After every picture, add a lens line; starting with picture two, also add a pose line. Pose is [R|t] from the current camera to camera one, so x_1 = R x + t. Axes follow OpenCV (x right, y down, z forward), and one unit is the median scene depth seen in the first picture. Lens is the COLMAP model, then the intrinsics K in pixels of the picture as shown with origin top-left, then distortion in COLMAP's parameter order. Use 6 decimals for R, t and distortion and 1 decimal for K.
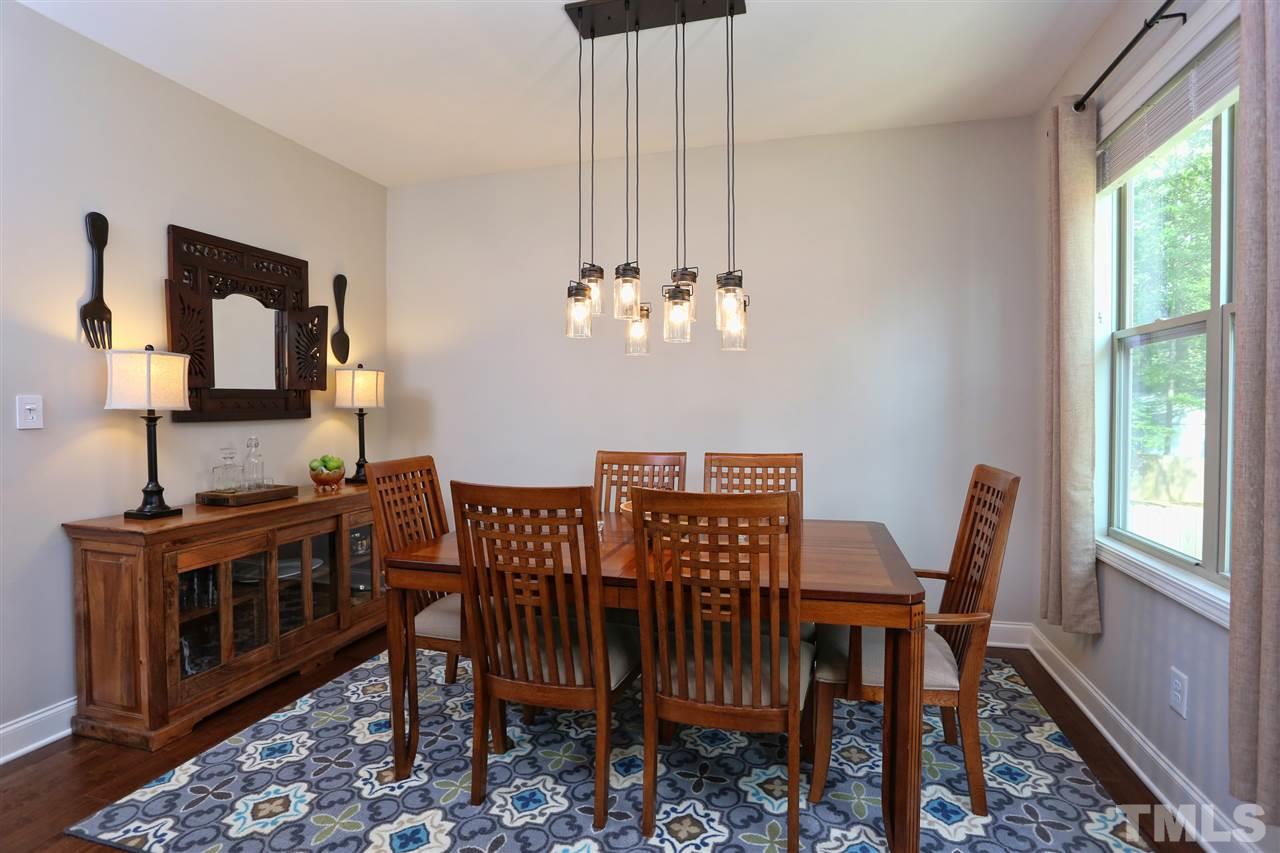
lens RADIAL K [[624.3, 0, 641.6], [0, 624.3, 416.4], [0, 0, 1]] dist [-0.077002, 0.032927]
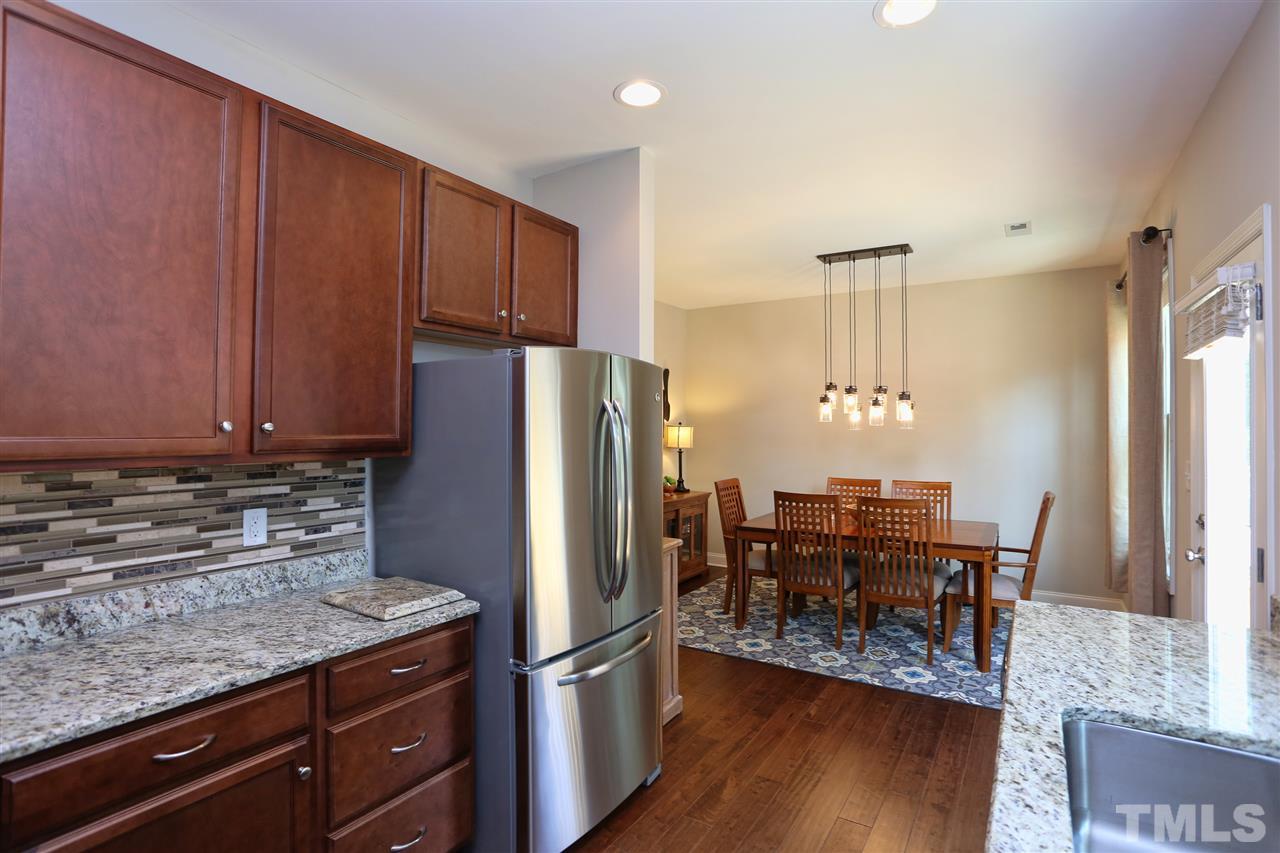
lens RADIAL K [[624.3, 0, 641.6], [0, 624.3, 416.4], [0, 0, 1]] dist [-0.077002, 0.032927]
pose [[0.954504, 0.001066, -0.298195, -0.076580], [-0.010474, 0.999496, -0.029952, -0.085612], [0.298013, 0.031713, 0.954035, -1.196850]]
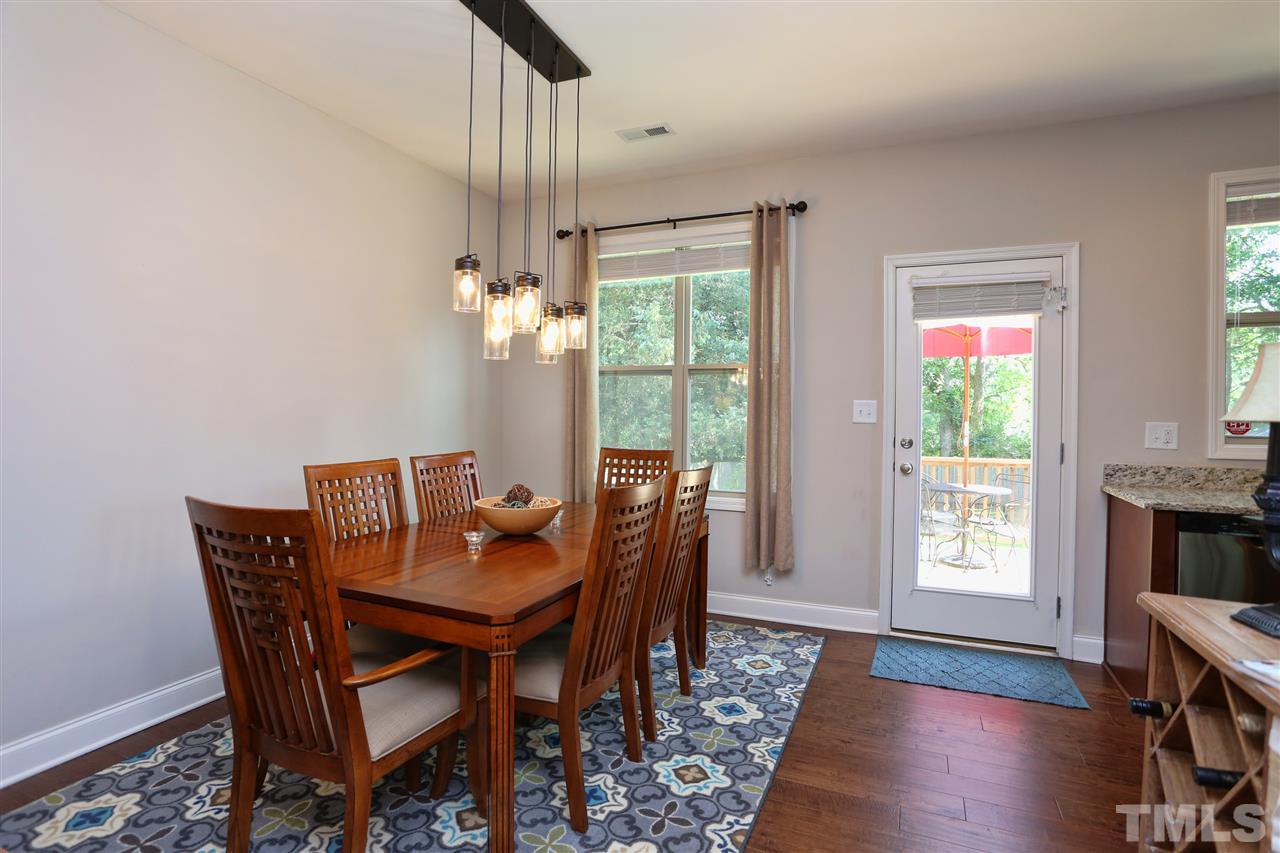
lens RADIAL K [[624.3, 0, 641.6], [0, 624.3, 416.4], [0, 0, 1]] dist [-0.077002, 0.032927]
pose [[0.142014, -0.004389, 0.989855, -1.097478], [0.005272, 0.999979, 0.003677, -0.005436], [-0.989851, 0.004697, 0.142034, 0.712699]]
